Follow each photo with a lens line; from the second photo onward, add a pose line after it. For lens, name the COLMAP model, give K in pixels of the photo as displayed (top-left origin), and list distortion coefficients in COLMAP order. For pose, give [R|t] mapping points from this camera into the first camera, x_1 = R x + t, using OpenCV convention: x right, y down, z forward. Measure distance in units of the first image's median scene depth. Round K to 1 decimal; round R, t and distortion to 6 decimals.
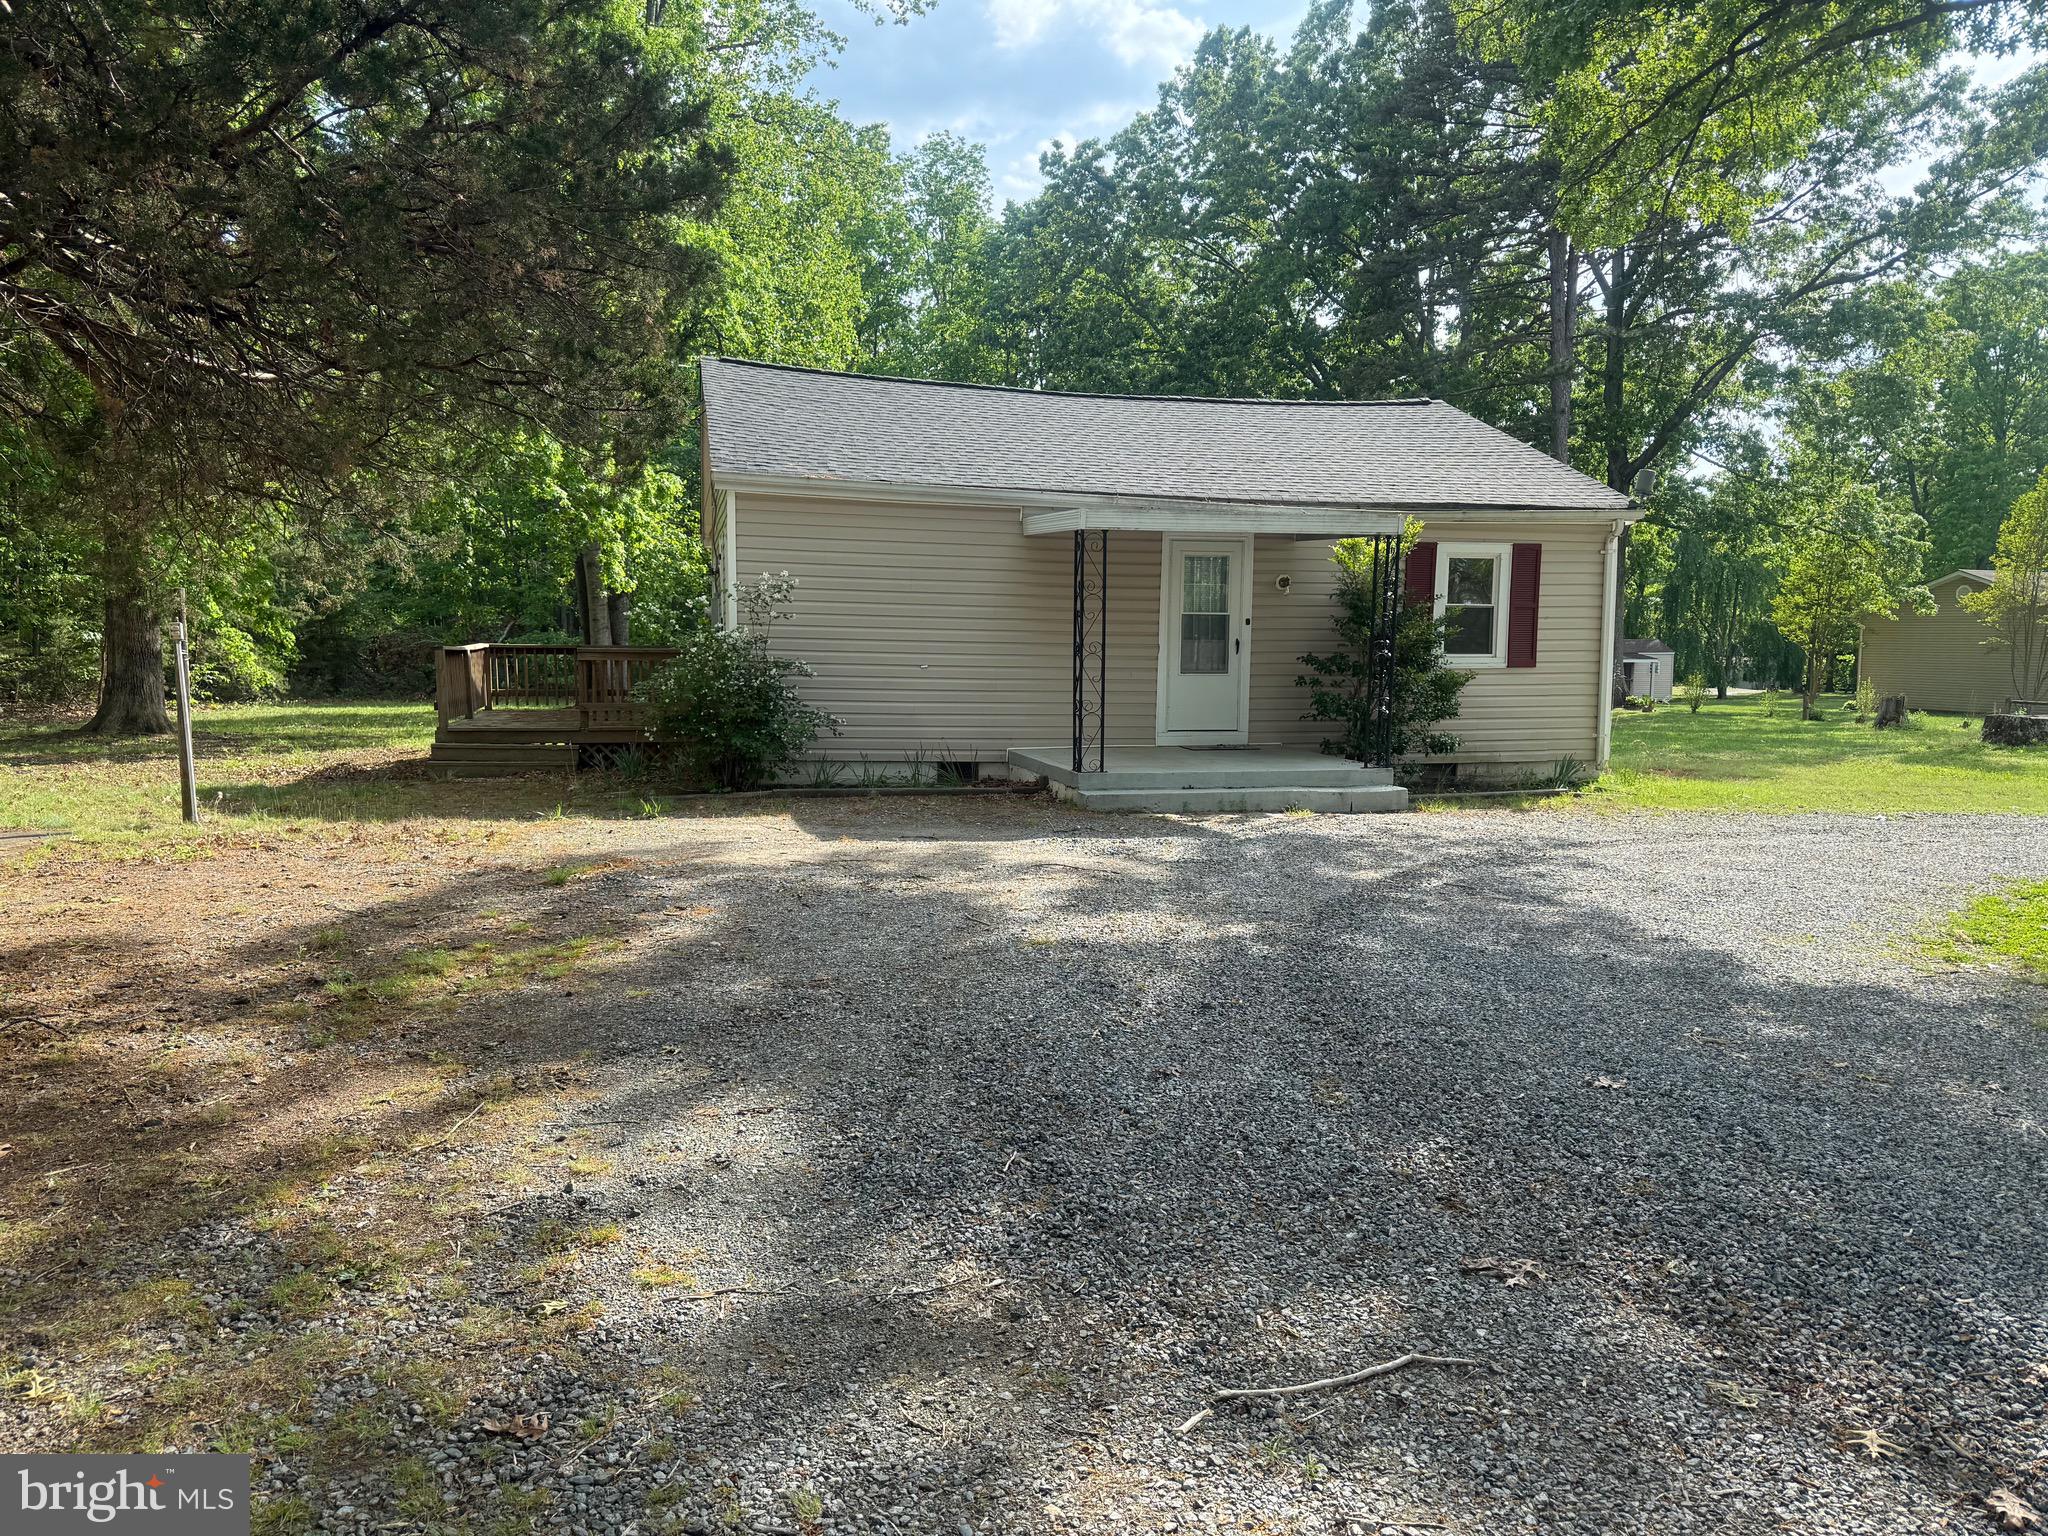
lens RADIAL K [[1406.4, 0, 1024.0], [0, 1406.4, 768.0], [0, 0, 1]] dist [0.125607, -0.254573]
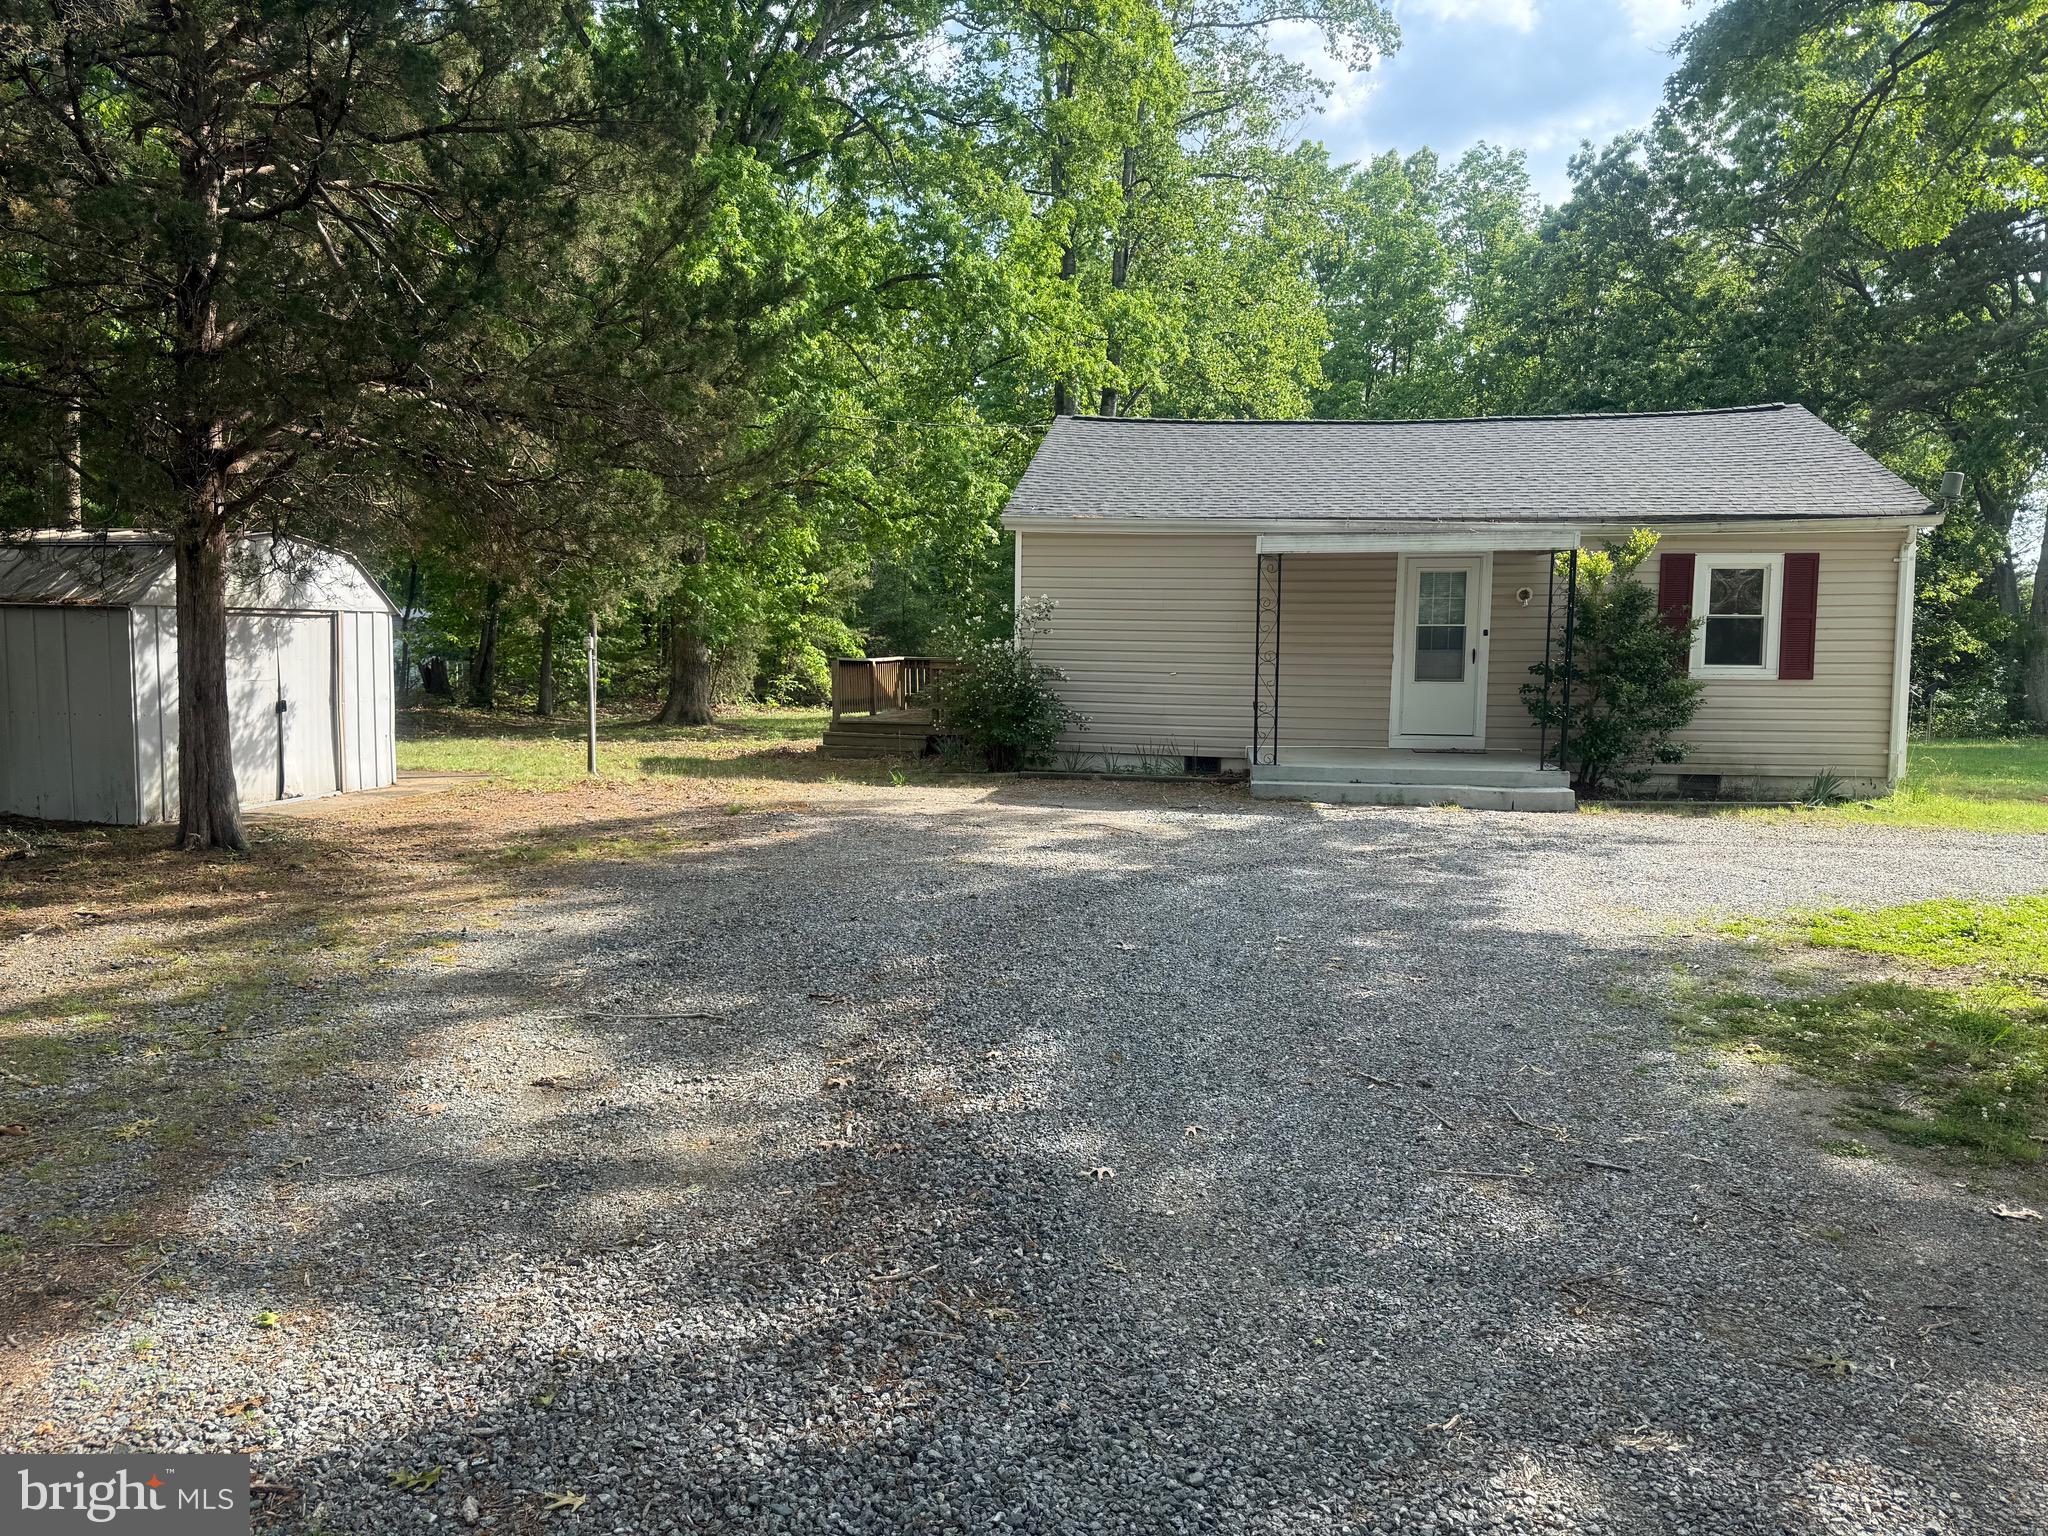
lens RADIAL K [[1406.4, 0, 1024.0], [0, 1406.4, 768.0], [0, 0, 1]] dist [0.125607, -0.254573]
pose [[0.915842, 0.032563, -0.400215, 0.267012], [-0.037629, 0.999280, -0.004803, 0.015165], [0.399771, 0.019459, 0.916408, -0.109724]]
